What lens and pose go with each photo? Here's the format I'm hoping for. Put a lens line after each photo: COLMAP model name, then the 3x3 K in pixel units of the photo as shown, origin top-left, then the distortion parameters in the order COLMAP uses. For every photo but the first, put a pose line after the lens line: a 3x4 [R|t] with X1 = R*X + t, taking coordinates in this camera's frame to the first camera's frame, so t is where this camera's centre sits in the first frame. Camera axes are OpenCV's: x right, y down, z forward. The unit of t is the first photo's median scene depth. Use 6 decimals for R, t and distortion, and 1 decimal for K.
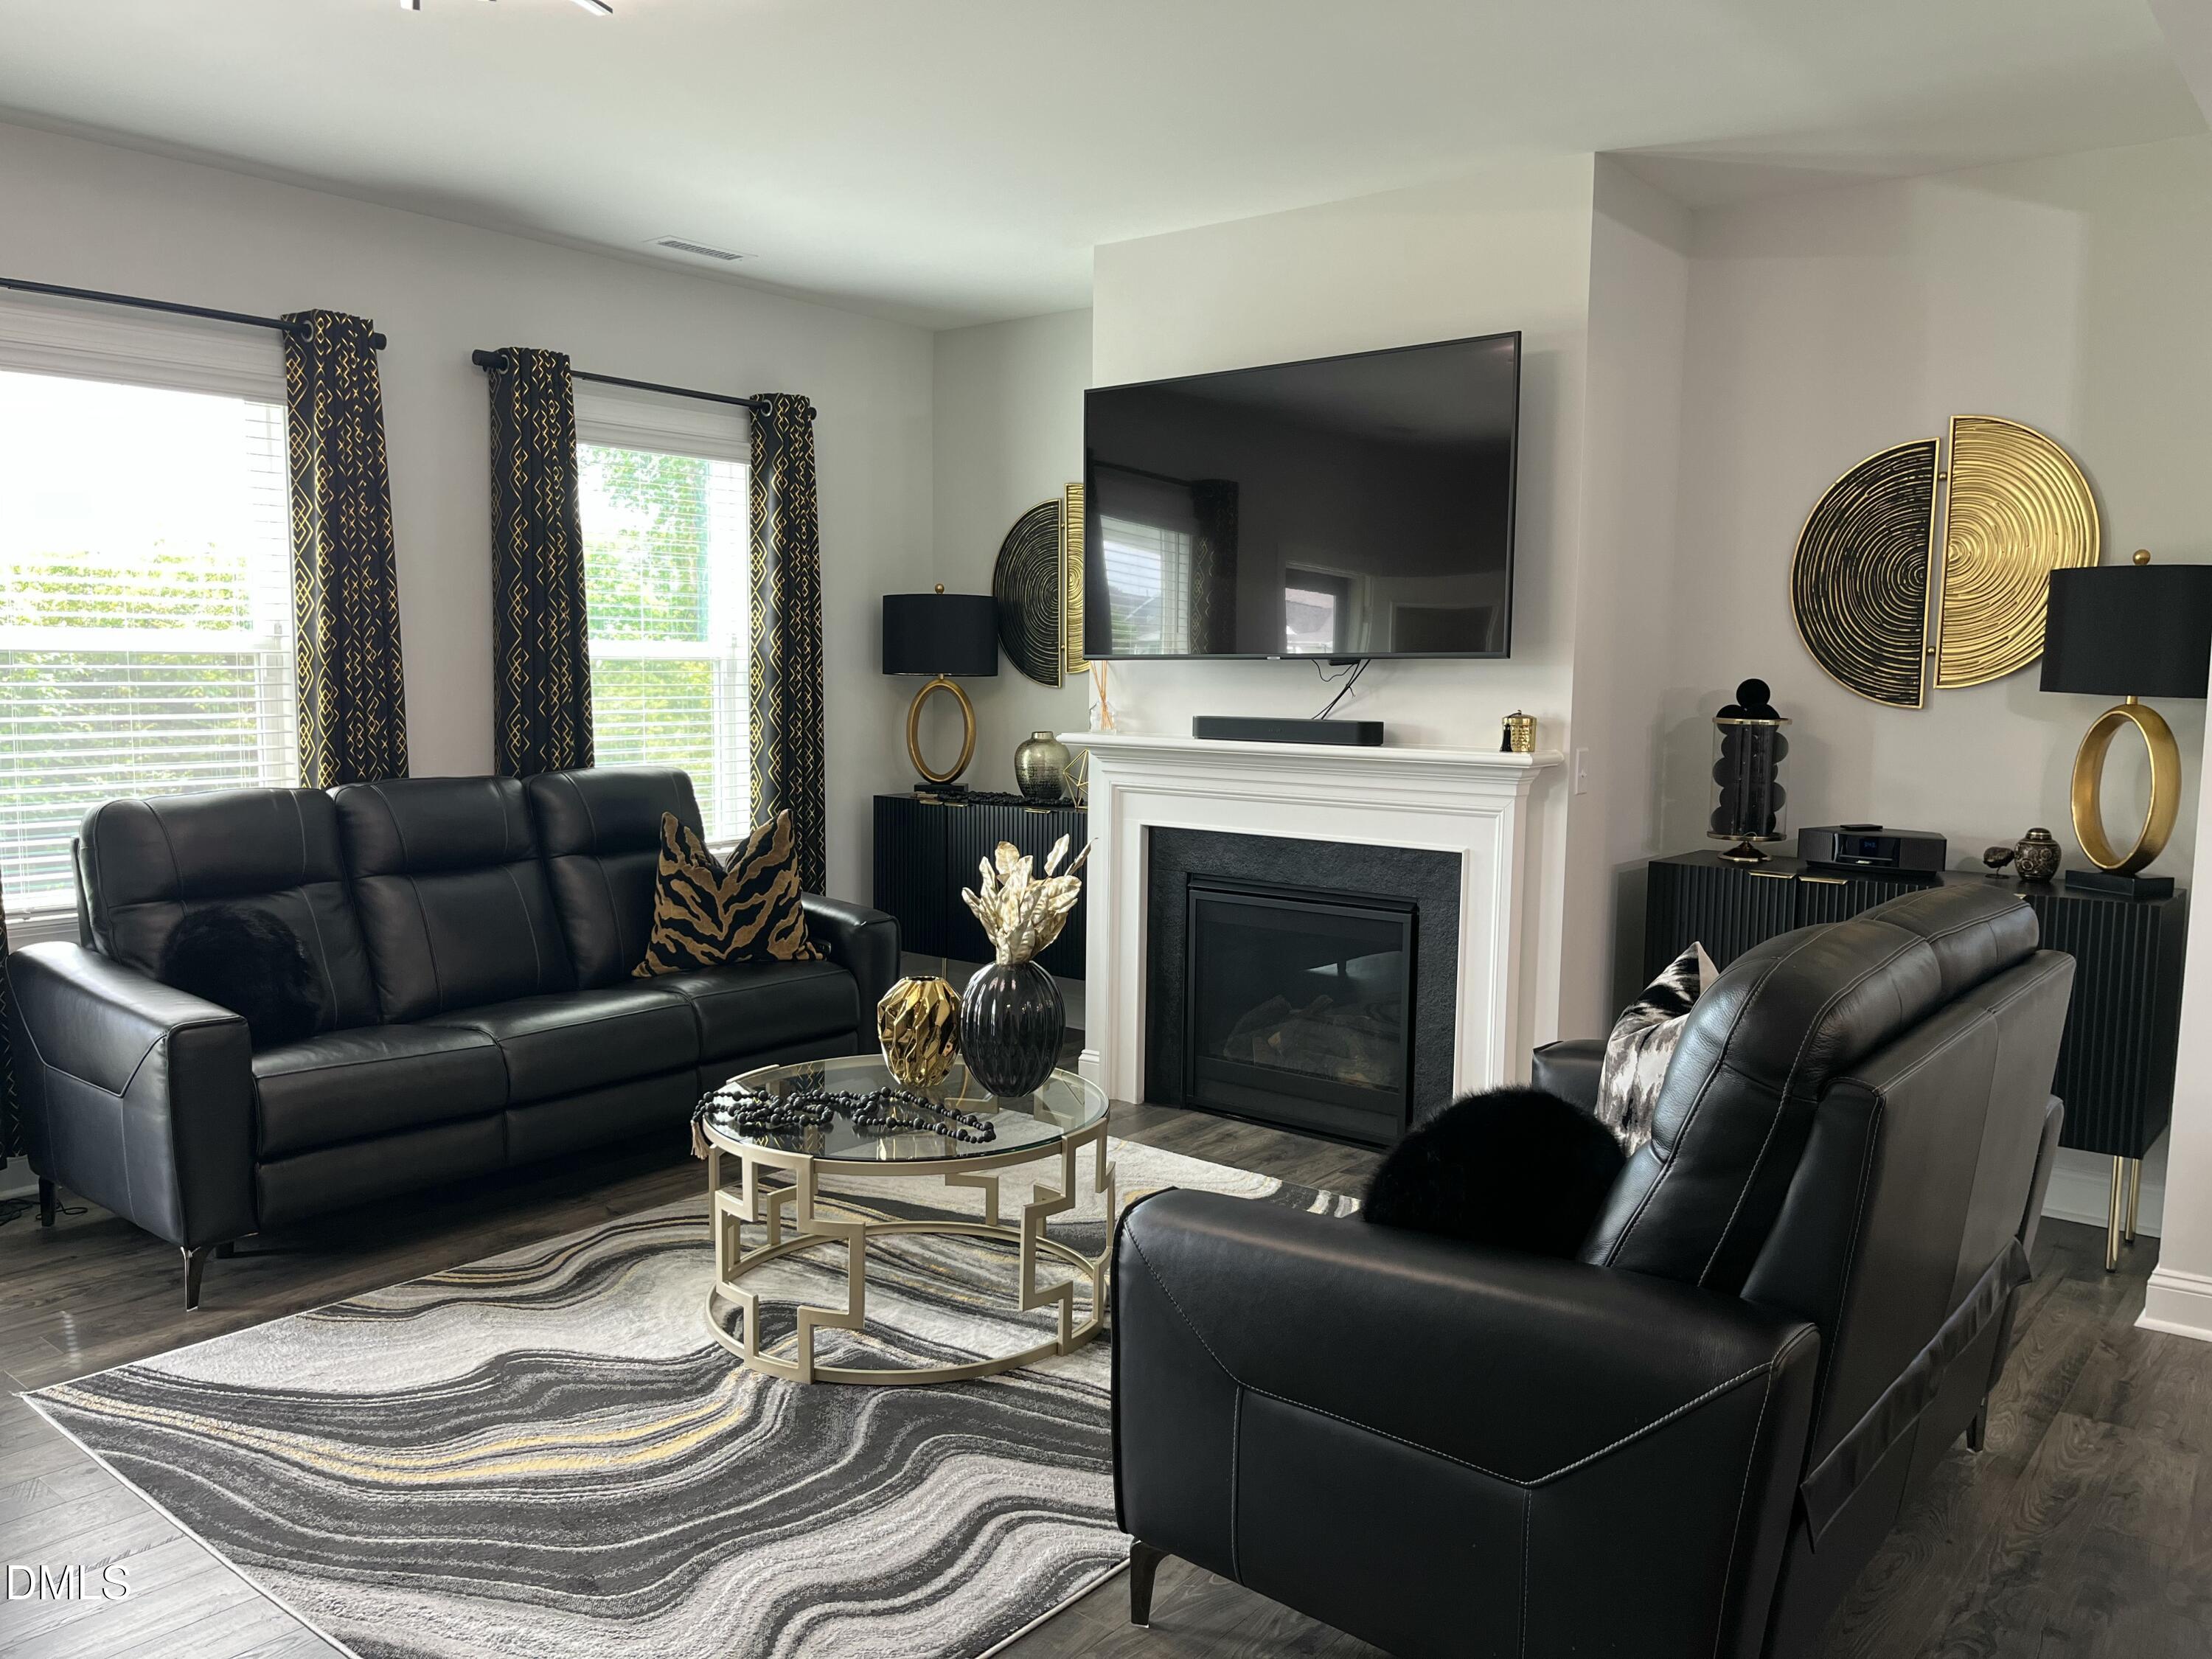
lens RADIAL K [[1666.5, 0, 1108.3], [0, 1666.5, 833.5], [0, 0, 1]] dist [0.054970, -0.070502]
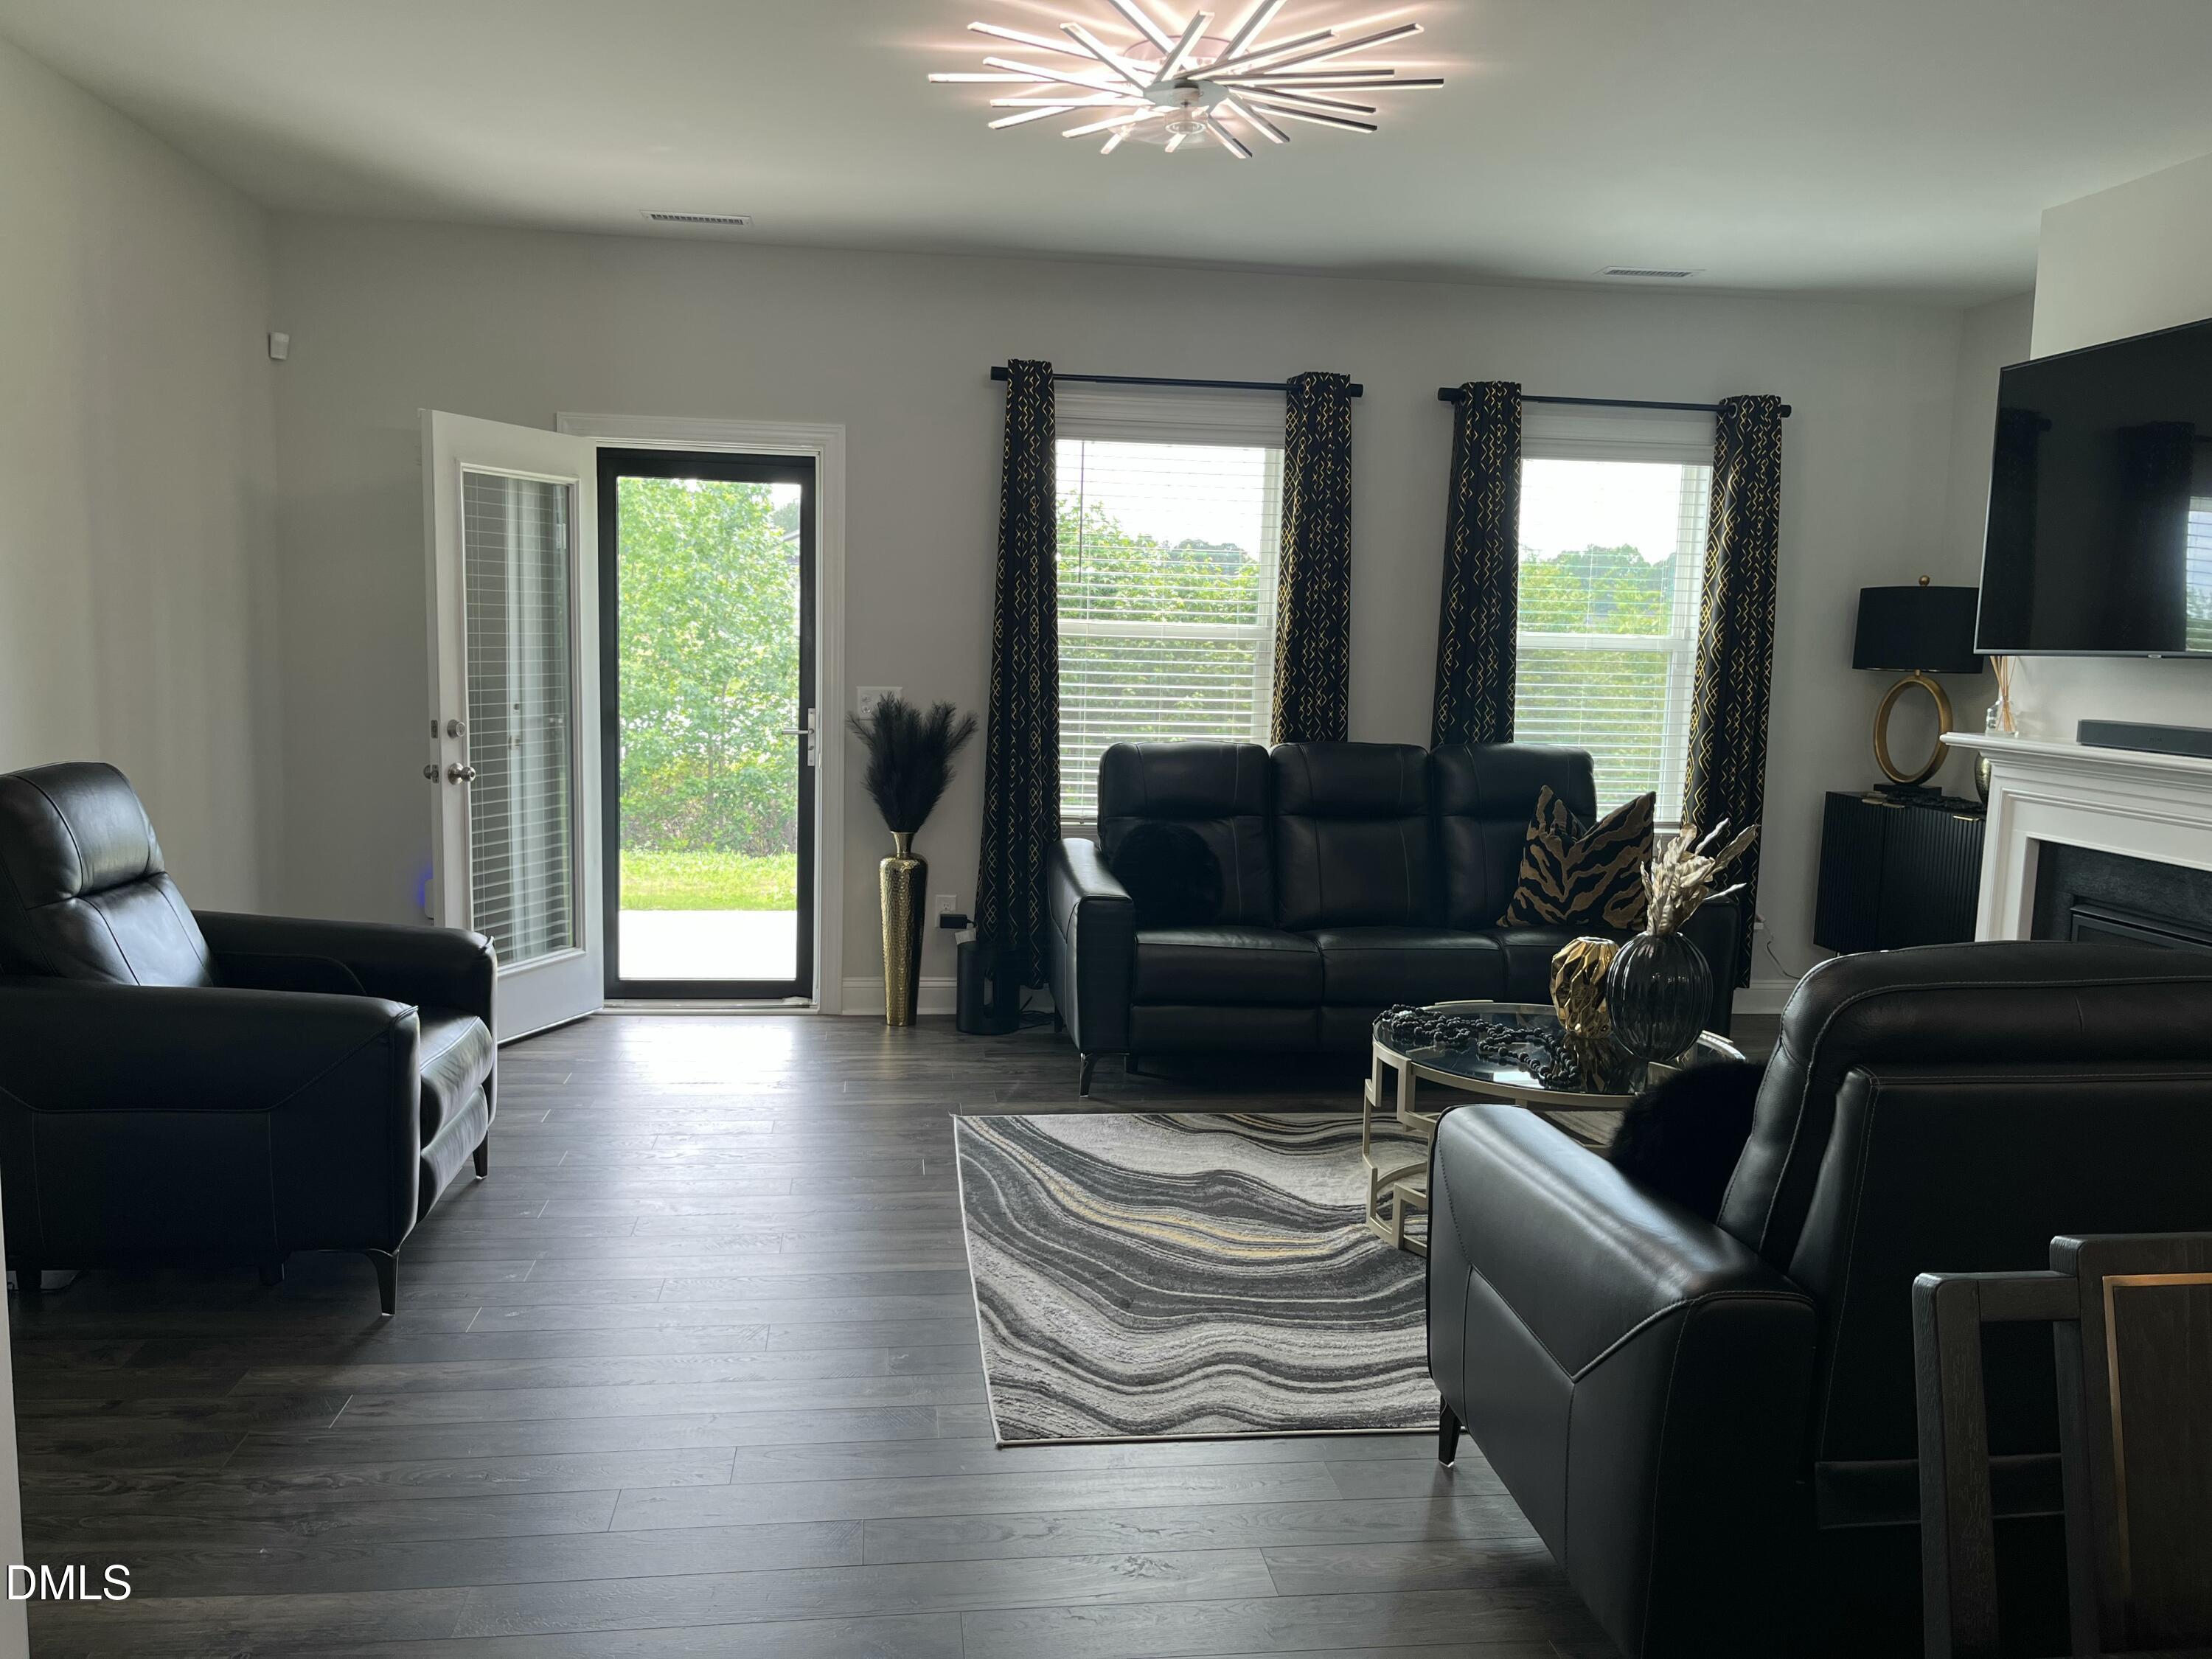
lens RADIAL K [[1666.5, 0, 1102.6], [0, 1666.5, 832.6], [0, 0, 1]] dist [0.054970, -0.070502]
pose [[0.720357, 0.090725, -0.687644, 0.321470], [-0.090856, 0.995209, 0.036126, 0.005433], [0.687627, 0.036453, 0.725149, -0.016946]]
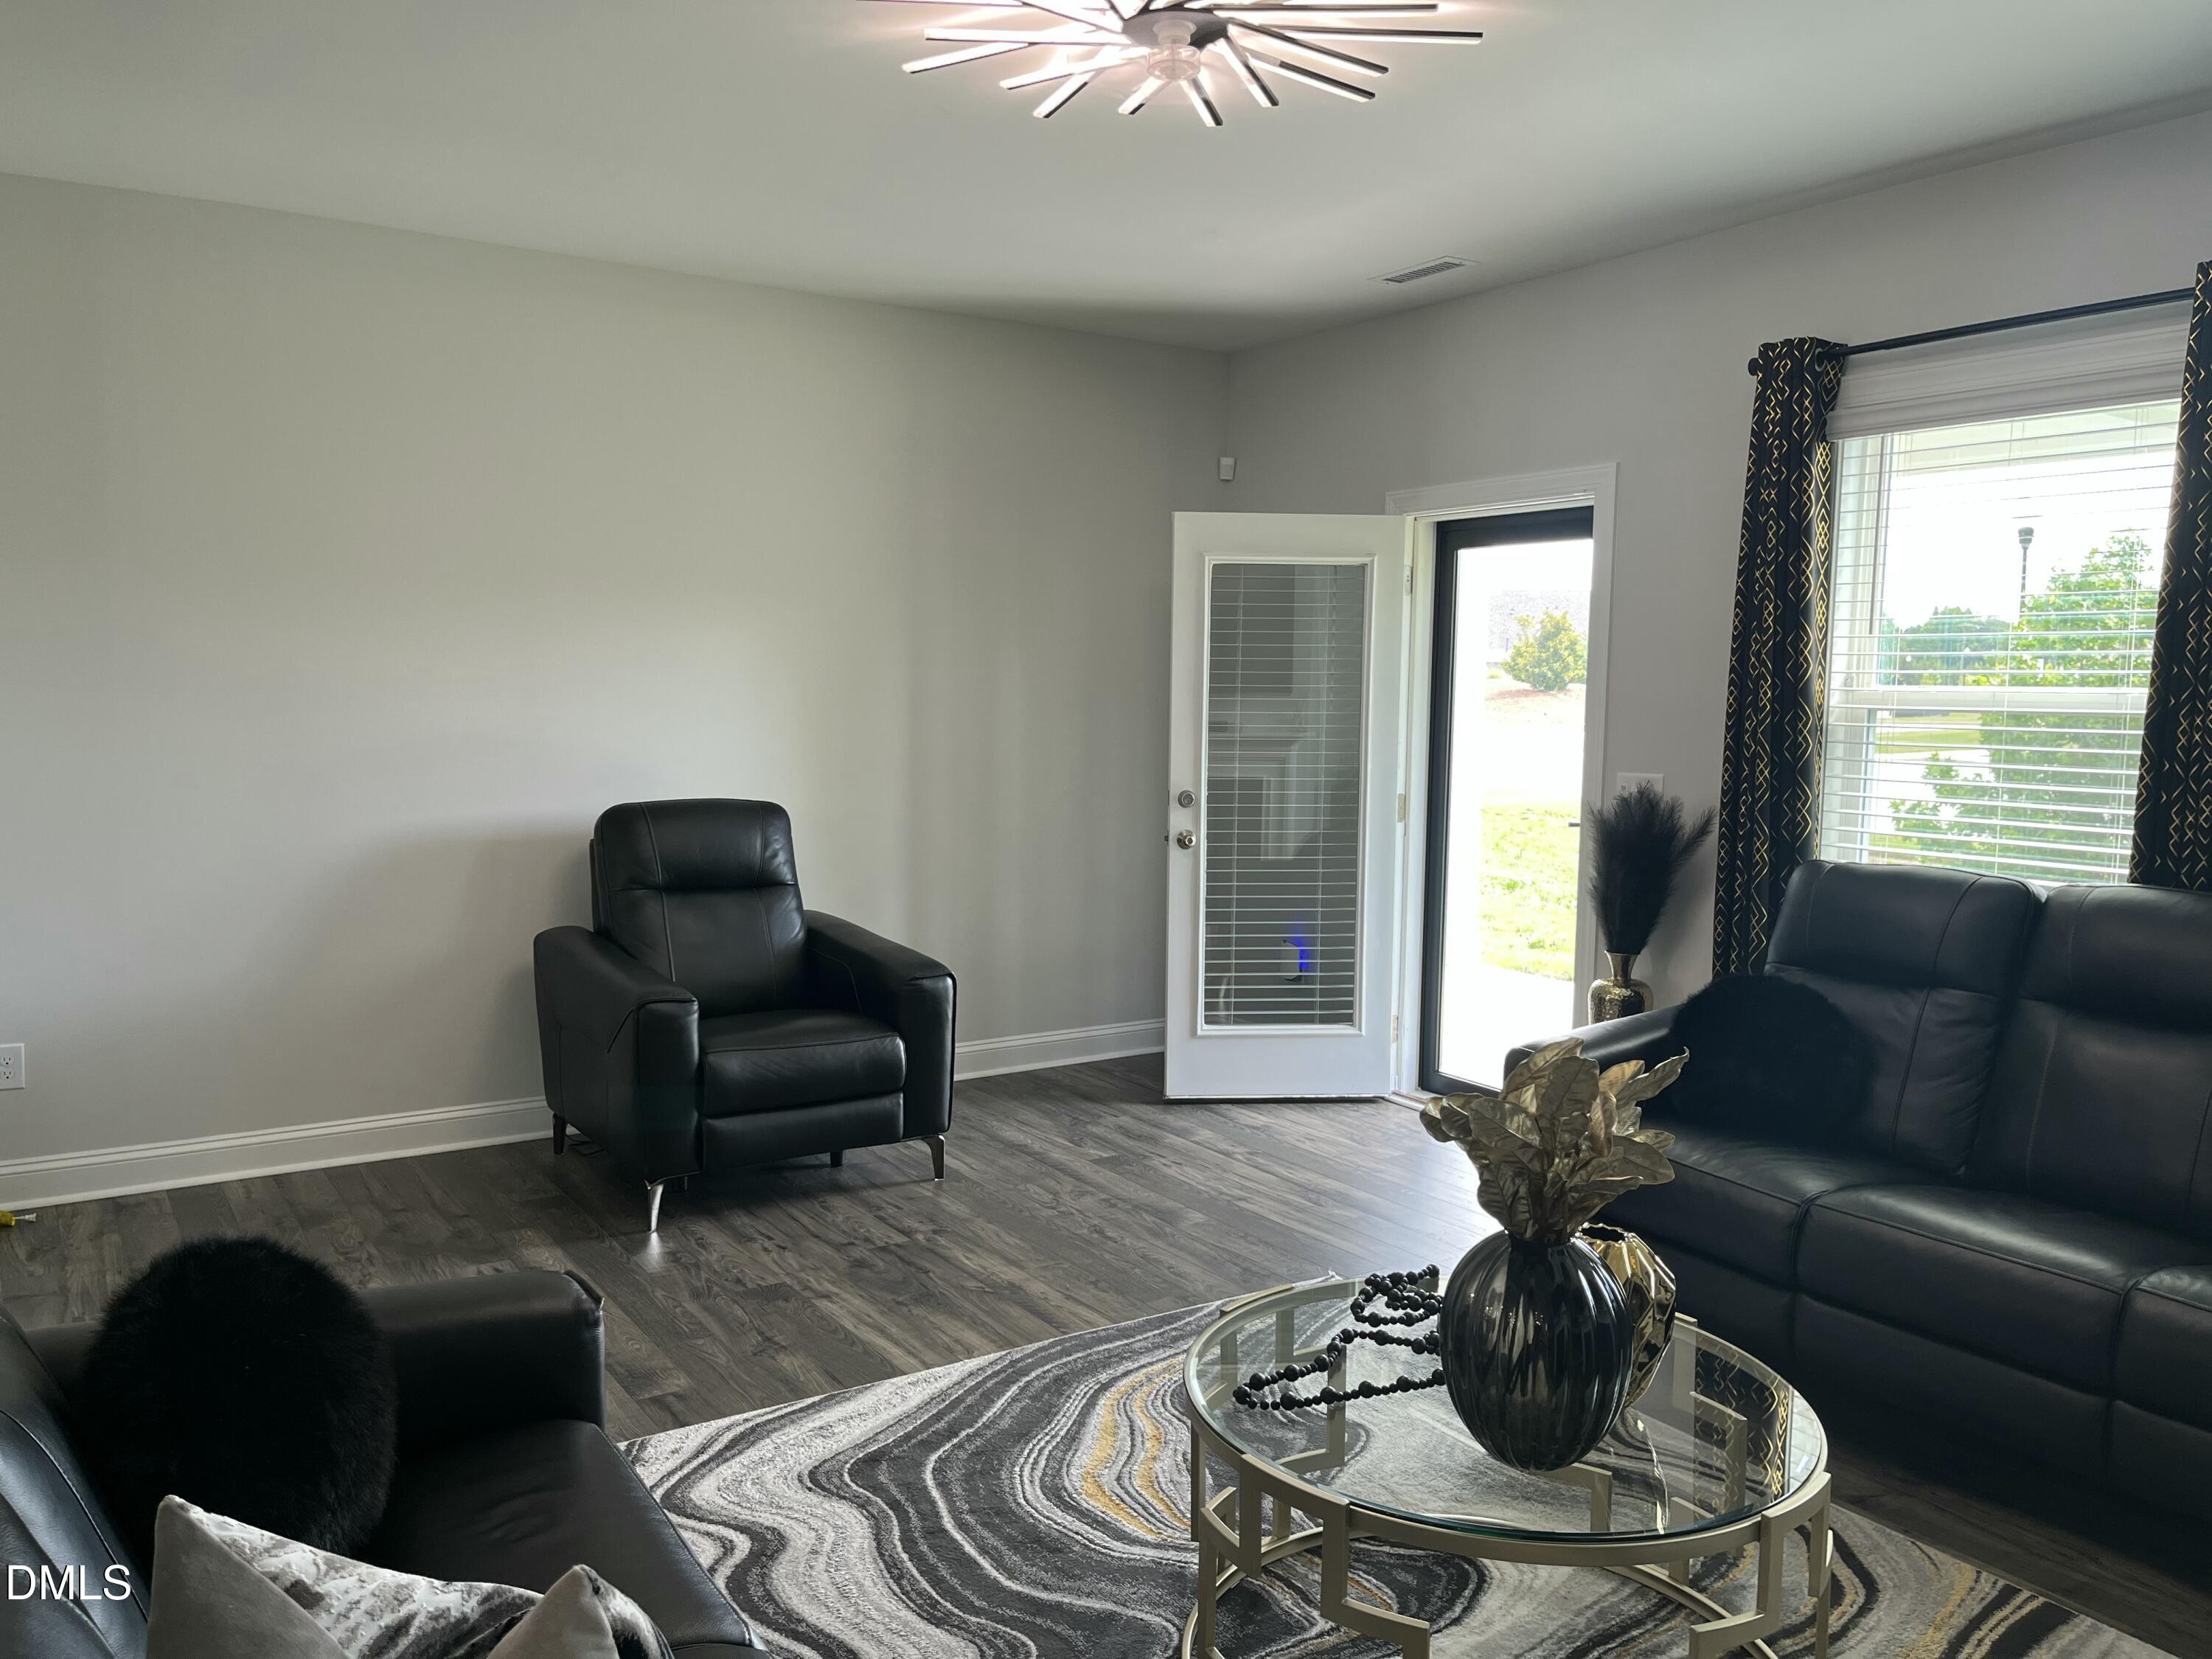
lens RADIAL K [[1666.5, 0, 1088.5], [0, 1666.5, 842.8], [0, 0, 1]] dist [0.054970, -0.070502]
pose [[-0.311140, 0.074807, -0.947415, 0.413477], [-0.115175, 0.986581, 0.115724, -0.083159], [0.943359, 0.145125, -0.298350, 0.782067]]
